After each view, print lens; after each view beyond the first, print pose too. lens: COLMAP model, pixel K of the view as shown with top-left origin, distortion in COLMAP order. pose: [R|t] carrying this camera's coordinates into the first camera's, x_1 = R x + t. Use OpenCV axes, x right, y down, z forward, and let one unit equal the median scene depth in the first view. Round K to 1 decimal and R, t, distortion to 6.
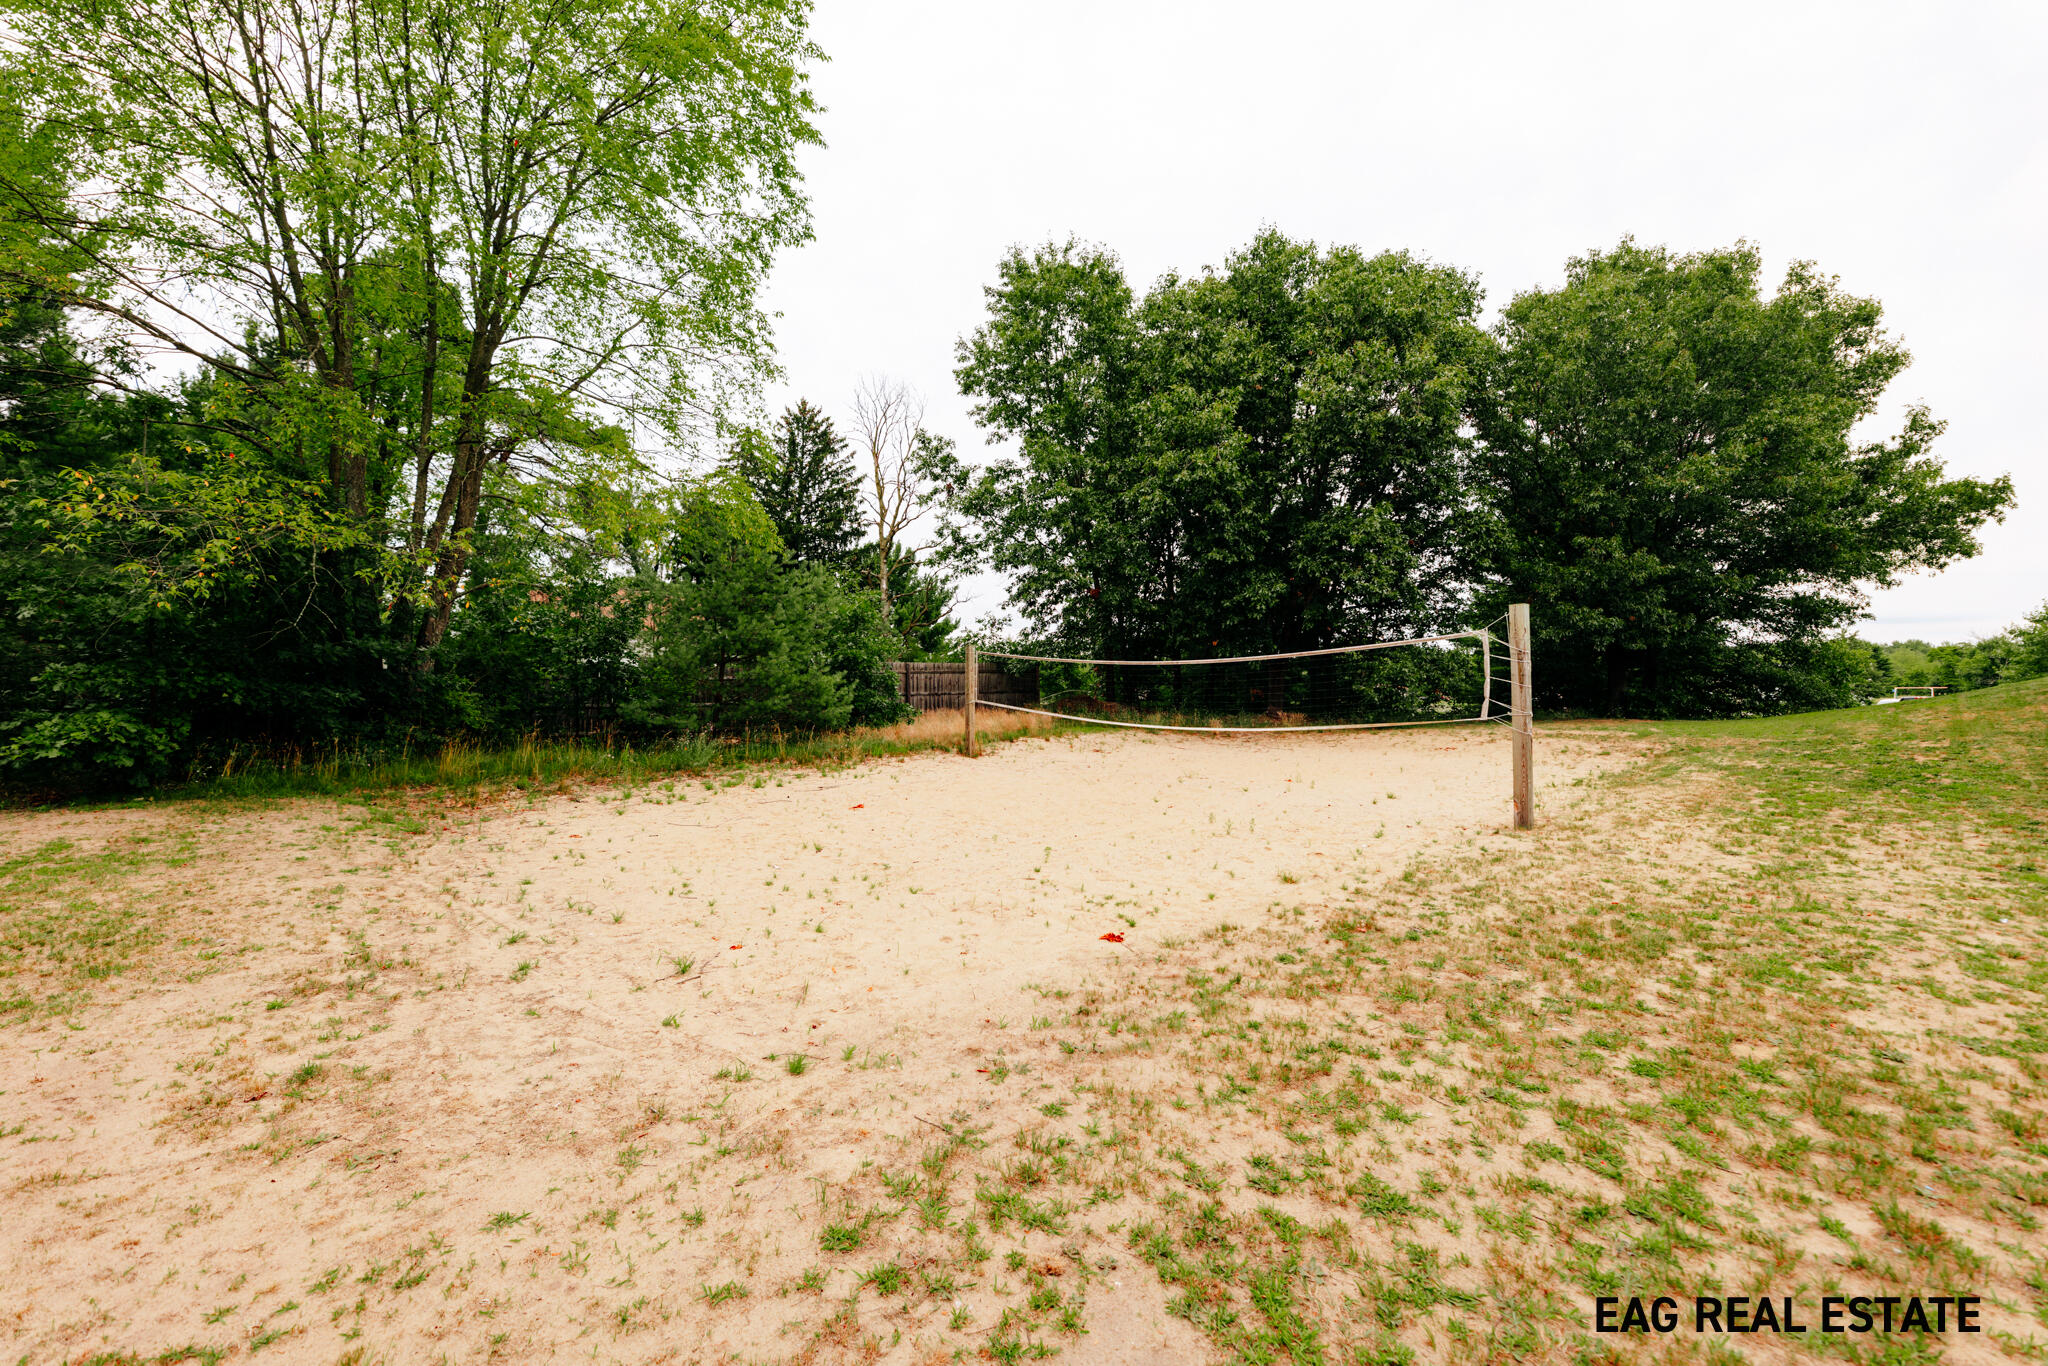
lens RADIAL K [[819.7, 0, 1021.3], [0, 819.7, 678.6], [0, 0, 1]] dist [-0.001963, -0.000065]
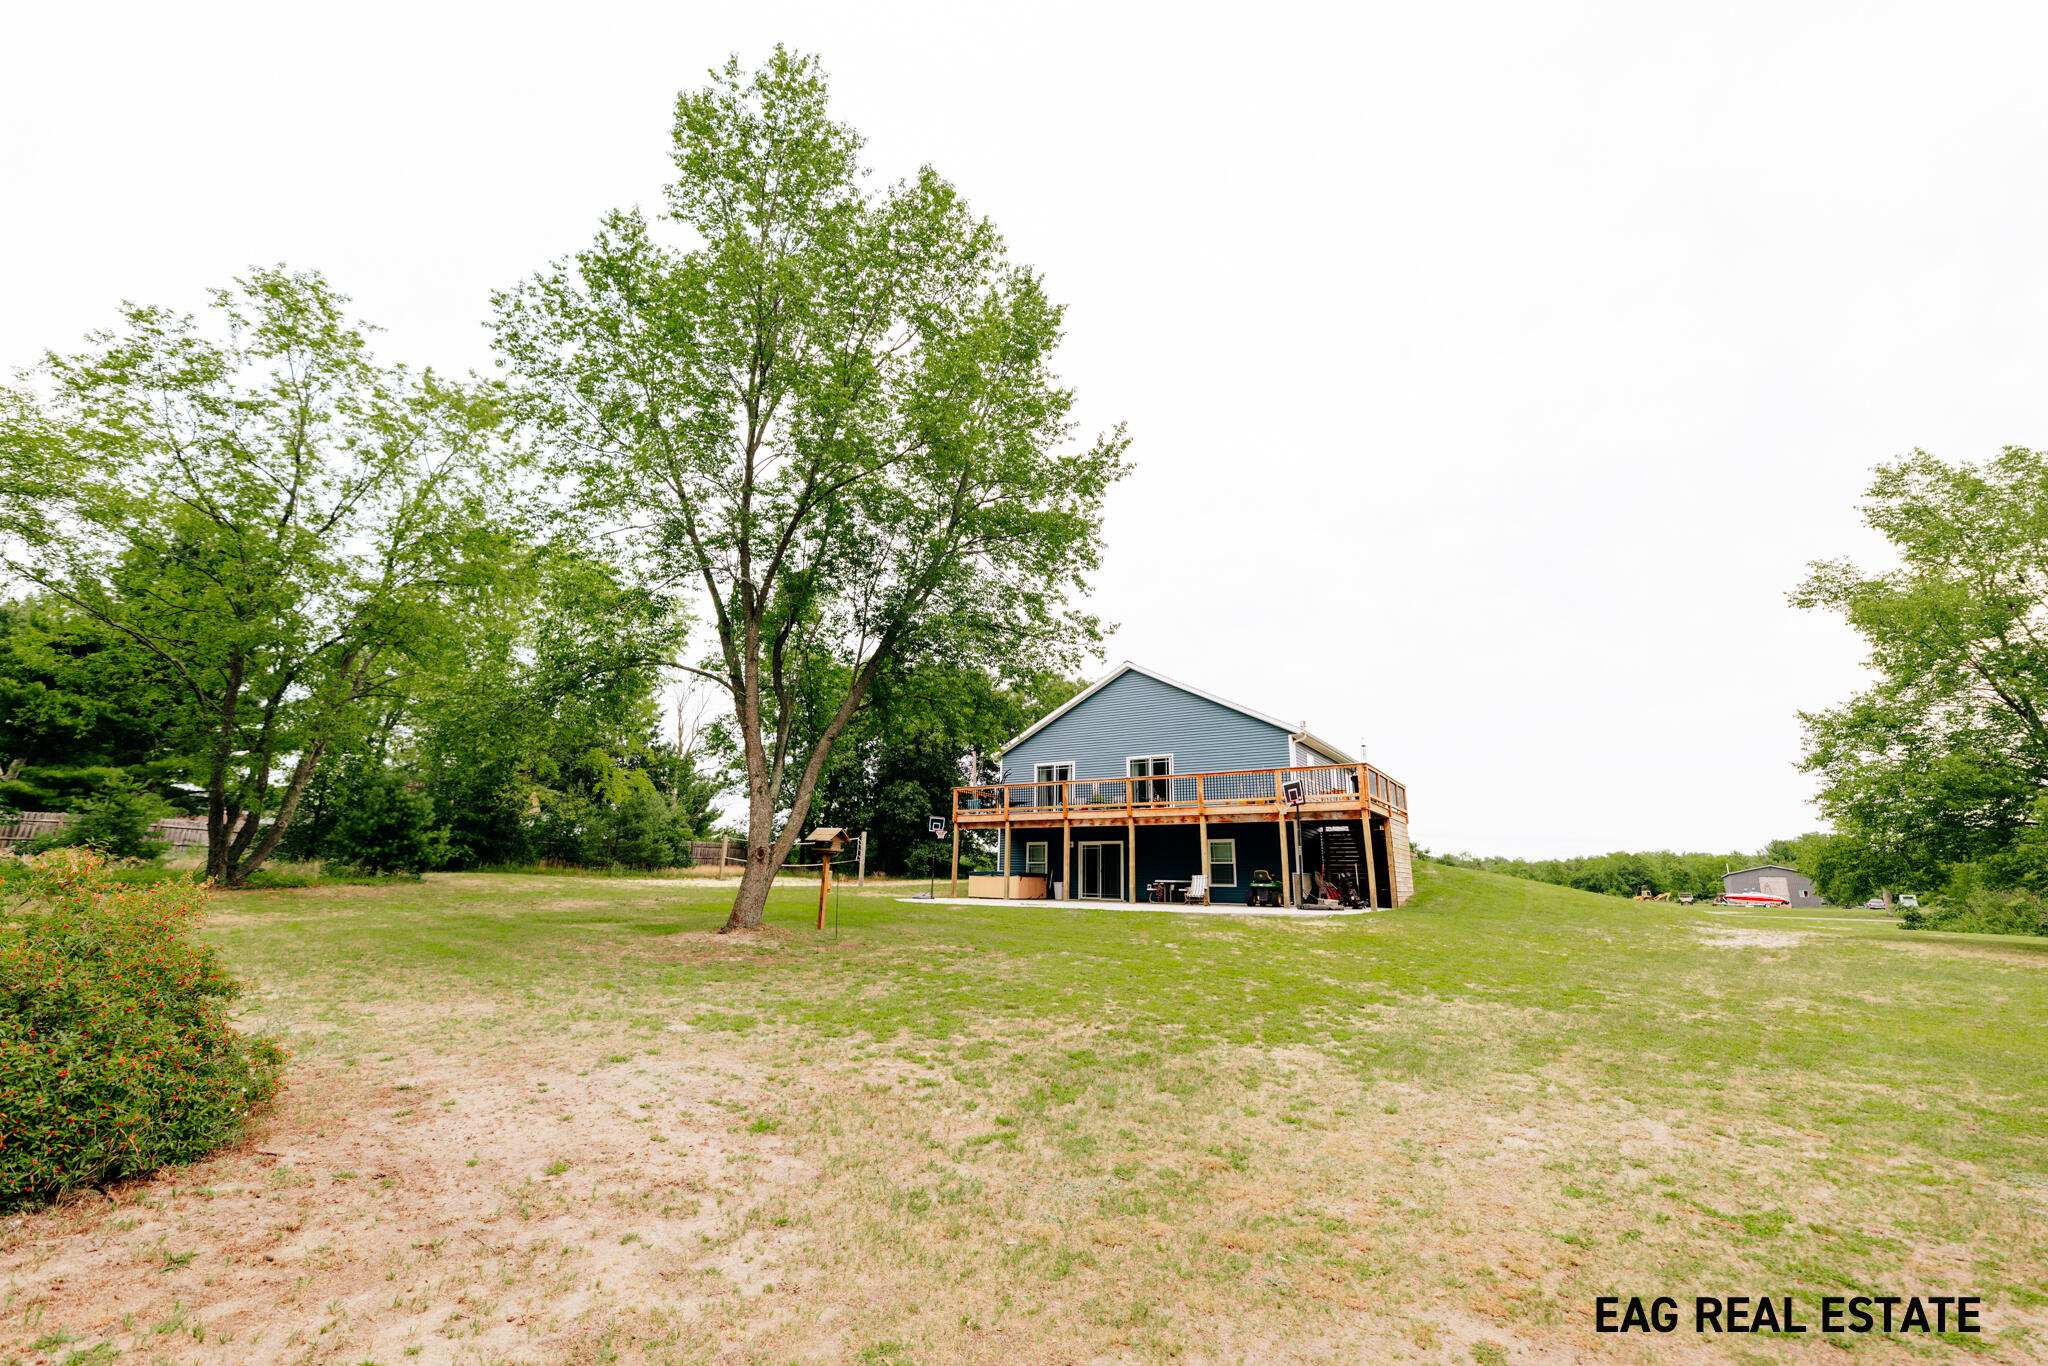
lens RADIAL K [[819.7, 0, 1021.3], [0, 819.7, 678.6], [0, 0, 1]] dist [-0.001963, -0.000065]
pose [[0.963029, 0.089485, 0.254102, 0.114163], [-0.029334, 0.972444, -0.231285, 0.042111], [-0.267796, 0.215280, 0.939117, -1.500100]]
